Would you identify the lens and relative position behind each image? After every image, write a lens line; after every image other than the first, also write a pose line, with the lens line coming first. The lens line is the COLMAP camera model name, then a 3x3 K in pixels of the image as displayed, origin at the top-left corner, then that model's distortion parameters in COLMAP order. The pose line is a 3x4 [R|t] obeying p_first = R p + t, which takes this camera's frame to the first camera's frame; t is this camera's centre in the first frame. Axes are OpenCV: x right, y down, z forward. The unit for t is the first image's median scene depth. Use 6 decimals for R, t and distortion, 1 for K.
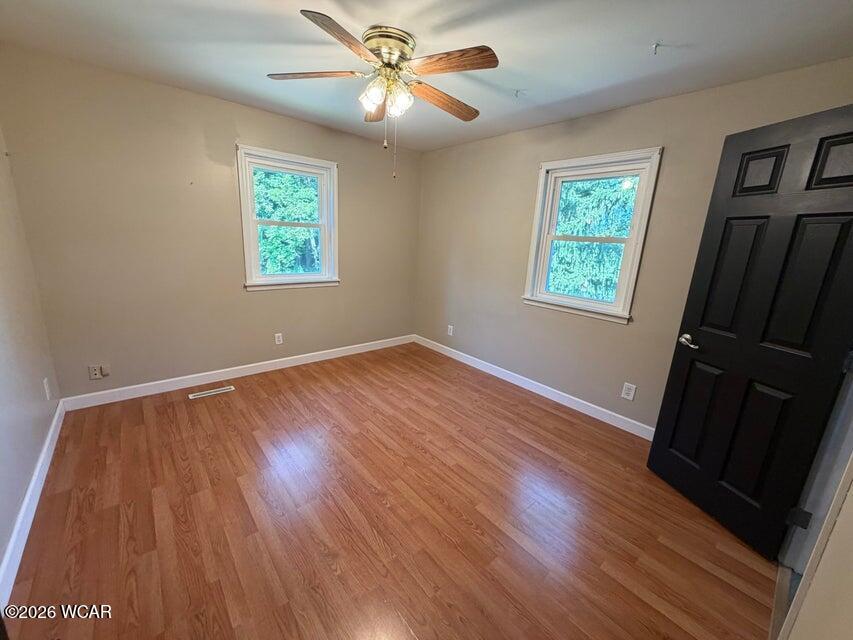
lens RADIAL K [[338.7, 0, 424.0], [0, 338.7, 320.5], [0, 0, 1]] dist [0.000041, -0.000133]
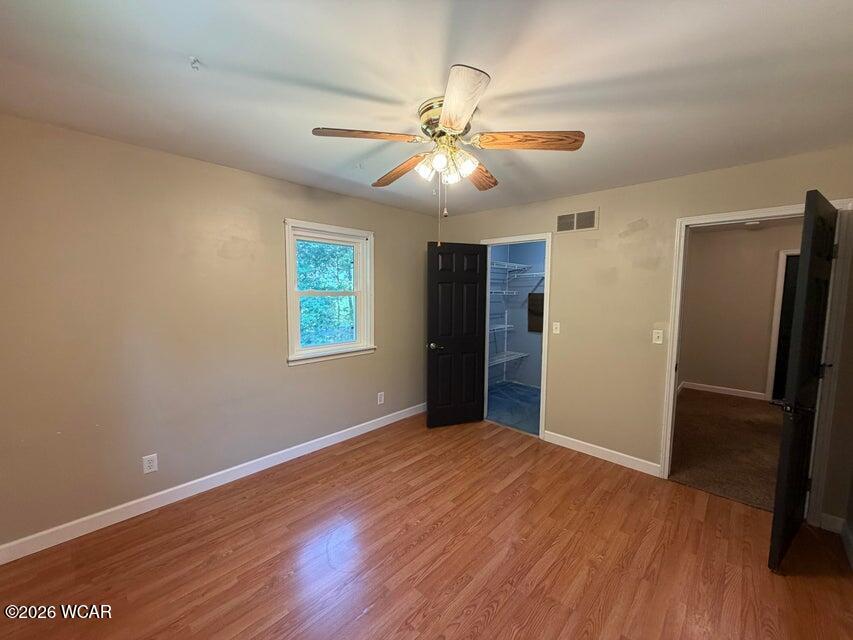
lens RADIAL K [[338.7, 0, 424.0], [0, 338.7, 320.5], [0, 0, 1]] dist [0.000041, -0.000133]
pose [[-0.101617, -0.142524, 0.984561, -0.744802], [0.225274, 0.960679, 0.162317, -0.285715], [-0.968982, 0.238290, -0.065514, 0.841537]]
